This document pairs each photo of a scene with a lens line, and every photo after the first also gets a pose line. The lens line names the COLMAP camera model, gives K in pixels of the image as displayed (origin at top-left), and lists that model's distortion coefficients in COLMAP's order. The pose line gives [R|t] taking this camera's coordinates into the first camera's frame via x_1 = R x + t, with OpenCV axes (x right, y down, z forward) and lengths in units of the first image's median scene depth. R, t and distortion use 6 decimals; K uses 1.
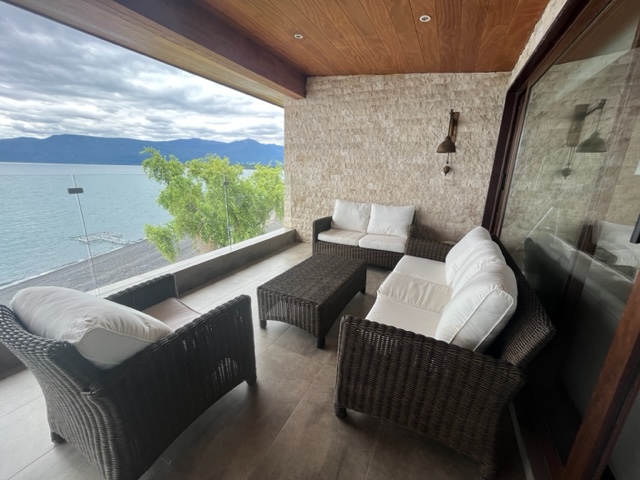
lens RADIAL K [[257.5, 0, 318.3], [0, 257.5, 239.5], [0, 0, 1]] dist [-0.003444, -0.000353]
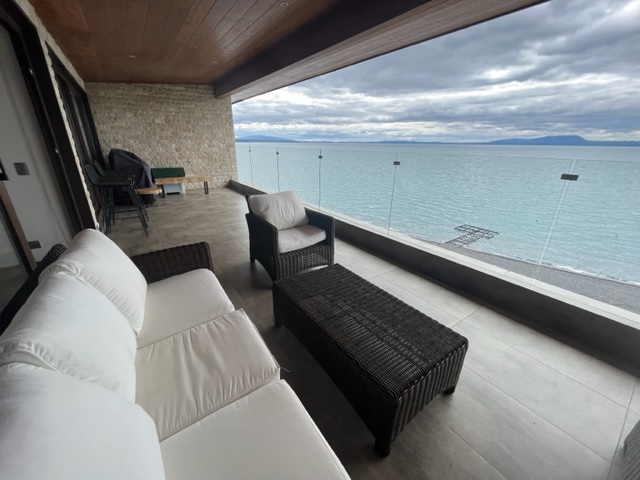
lens RADIAL K [[257.5, 0, 318.0], [0, 257.5, 239.3], [0, 0, 1]] dist [-0.003444, -0.000353]
pose [[-0.462102, 0.283014, -0.840455, 0.432985], [-0.255676, 0.864953, 0.431841, -0.219817], [0.849171, 0.414439, -0.327337, 0.835256]]
